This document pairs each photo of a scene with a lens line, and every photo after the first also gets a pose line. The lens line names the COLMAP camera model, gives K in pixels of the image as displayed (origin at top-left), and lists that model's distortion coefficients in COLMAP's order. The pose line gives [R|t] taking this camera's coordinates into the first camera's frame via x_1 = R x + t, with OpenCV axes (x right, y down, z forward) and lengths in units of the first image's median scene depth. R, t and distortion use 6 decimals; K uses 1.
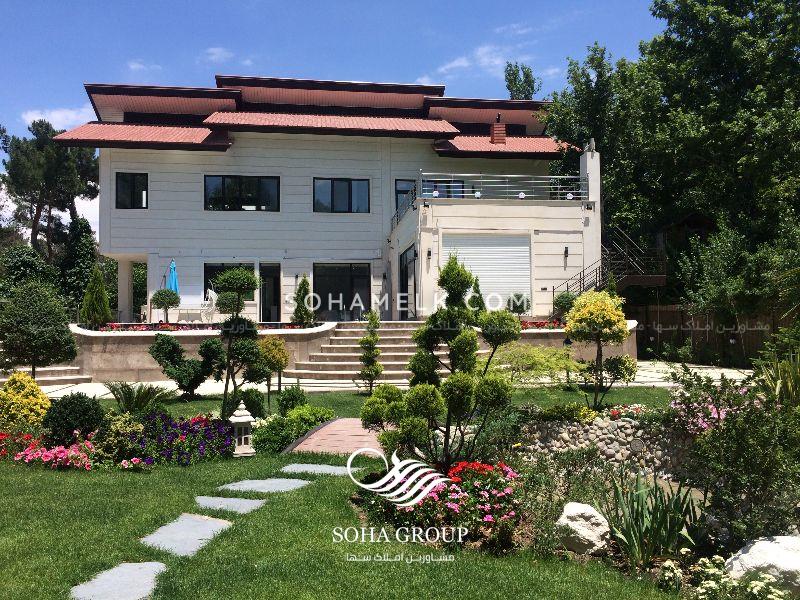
lens RADIAL K [[683.6, 0, 400.0], [0, 683.6, 300.0], [0, 0, 1]] dist [0.044434, -0.008770]
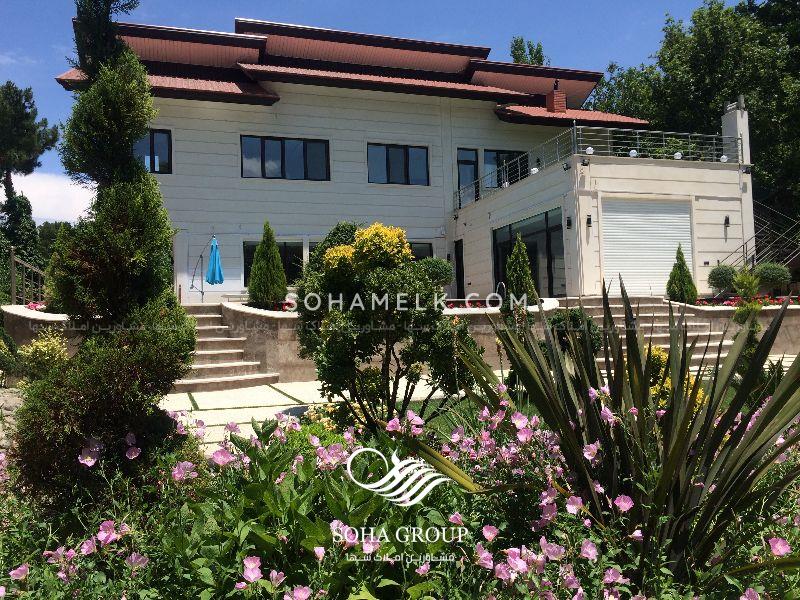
lens RADIAL K [[678.1, 0, 396.4], [0, 678.1, 300.6], [0, 0, 1]] dist [0.095245, -0.120531]
pose [[0.985663, -0.010372, 0.168407, -0.241465], [0.010345, 0.999946, 0.001037, 0.019143], [-0.168409, 0.000720, 0.985717, 0.155388]]
